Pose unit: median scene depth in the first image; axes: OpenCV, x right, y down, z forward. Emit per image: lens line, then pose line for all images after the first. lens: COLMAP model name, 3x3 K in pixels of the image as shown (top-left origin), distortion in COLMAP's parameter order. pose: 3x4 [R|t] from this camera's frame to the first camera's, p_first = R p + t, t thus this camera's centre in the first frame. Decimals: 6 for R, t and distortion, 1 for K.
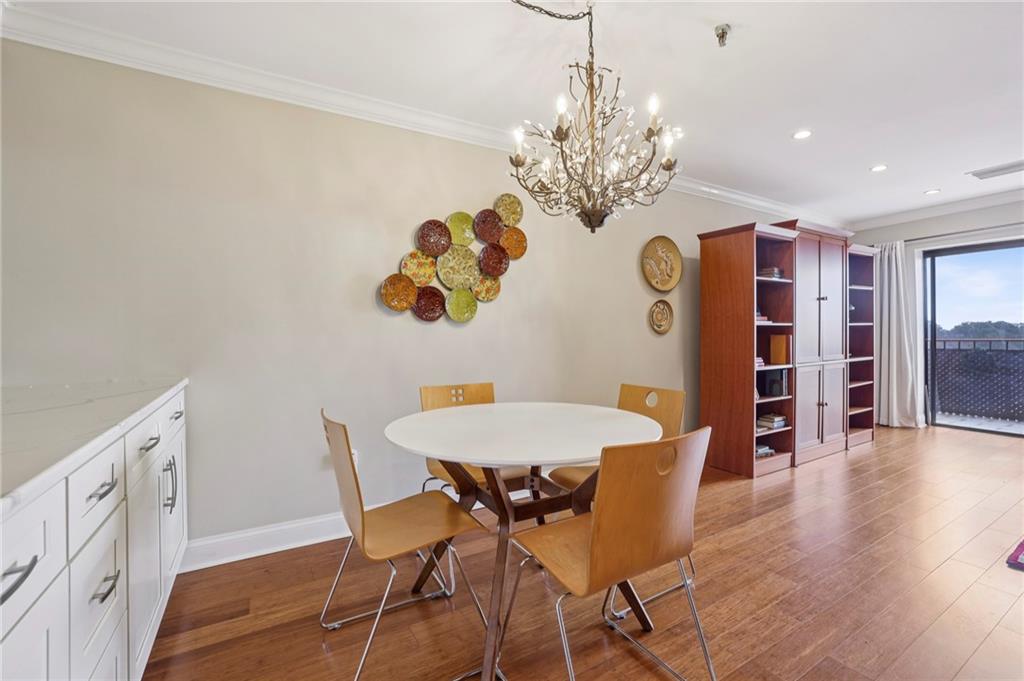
lens RADIAL K [[446.5, 0, 522.2], [0, 446.5, 329.4], [0, 0, 1]] dist [-0.044592, 0.015660]
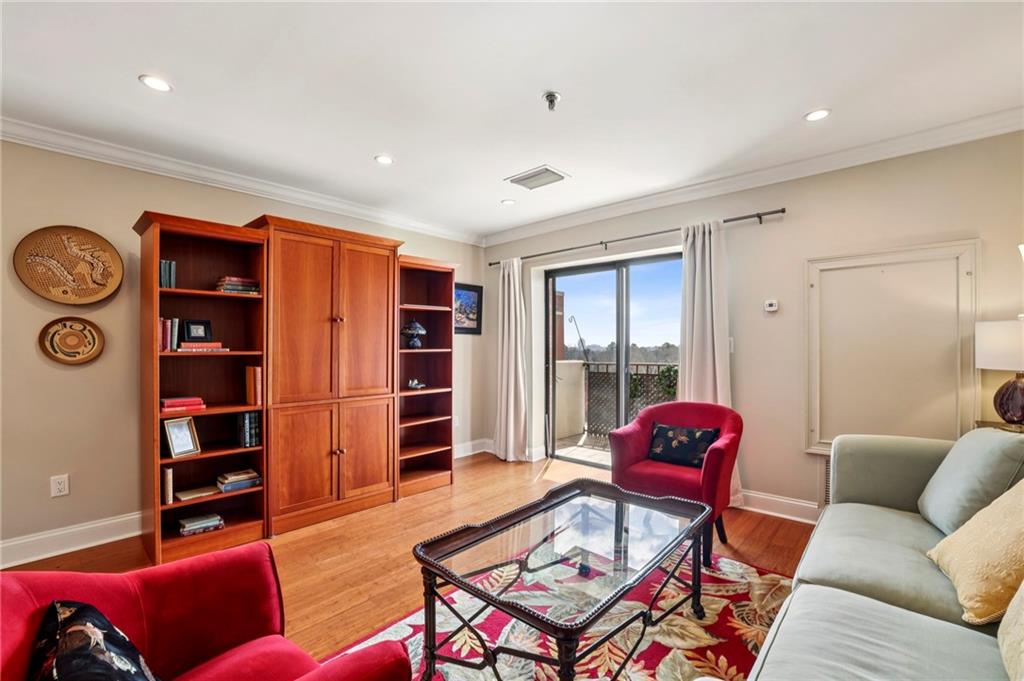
lens RADIAL K [[446.5, 0, 504.0], [0, 446.5, 343.2], [0, 0, 1]] dist [-0.044592, 0.015660]
pose [[0.961483, 0.010490, 0.274664, 1.012969], [-0.010601, 0.999943, -0.001080, -0.039412], [-0.274659, -0.001873, 0.961540, 0.186624]]
